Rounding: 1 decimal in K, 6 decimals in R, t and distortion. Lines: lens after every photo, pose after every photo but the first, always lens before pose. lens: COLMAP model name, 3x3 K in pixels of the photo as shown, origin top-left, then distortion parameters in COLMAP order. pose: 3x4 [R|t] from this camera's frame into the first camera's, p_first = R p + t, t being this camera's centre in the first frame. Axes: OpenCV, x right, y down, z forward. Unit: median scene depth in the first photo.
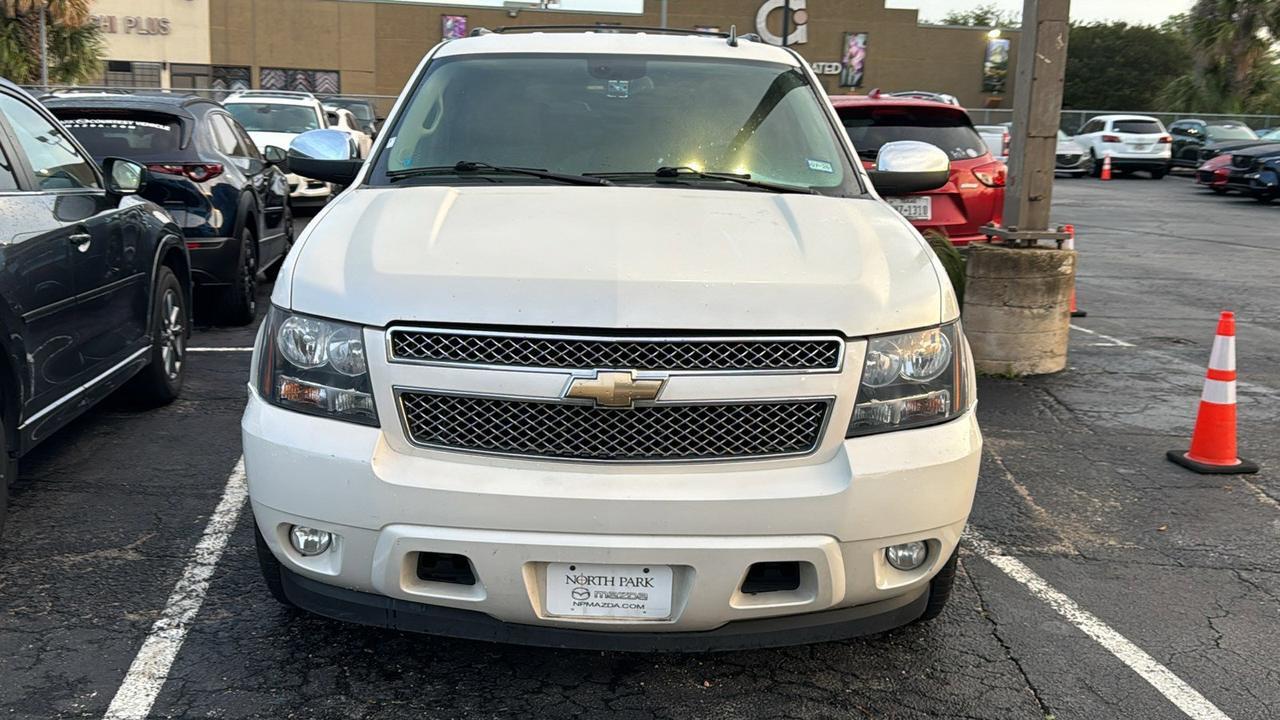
lens RADIAL K [[1366.6, 0, 614.1], [0, 1366.6, 302.4], [0, 0, 1]] dist [0.061813, 0.000000]
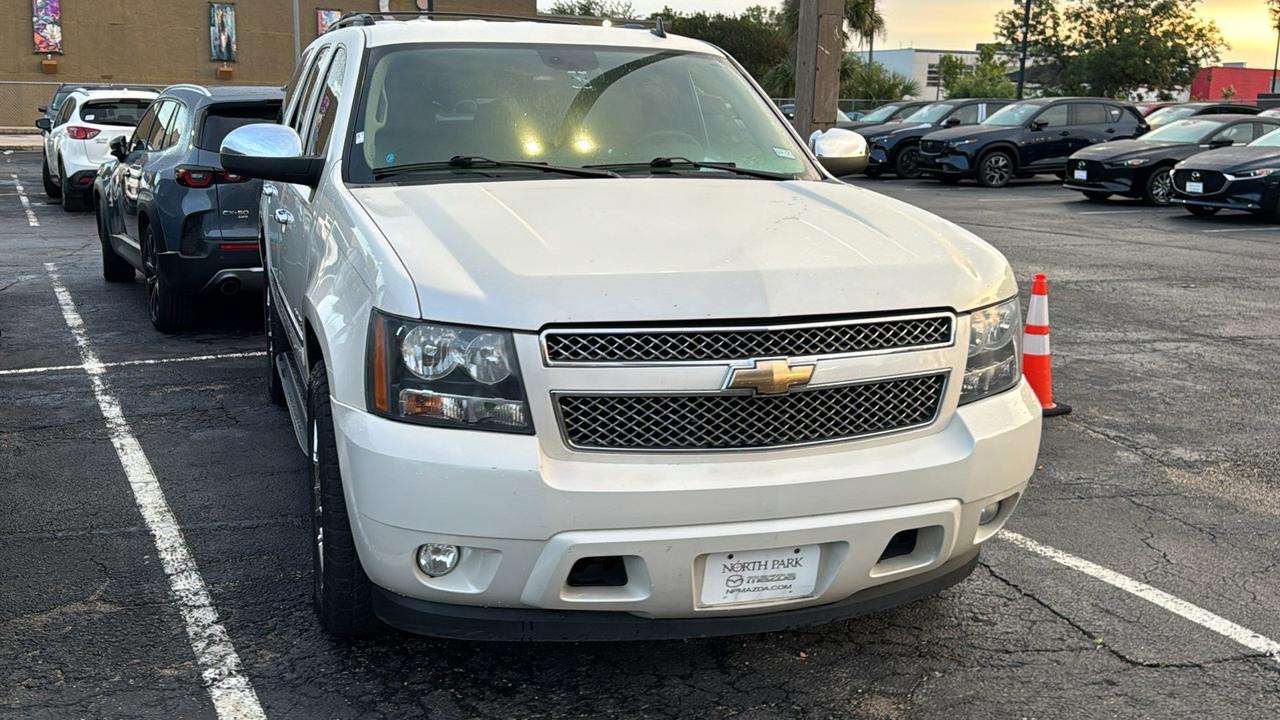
lens RADIAL K [[1366.6, 0, 603.9], [0, 1366.6, 308.9], [0, 0, 1]] dist [0.061813, 0.000000]
pose [[0.945009, -0.057552, 0.321942, -0.407286], [0.052668, 0.998327, 0.023870, -0.016700], [-0.322777, -0.005601, 0.946459, 0.068683]]
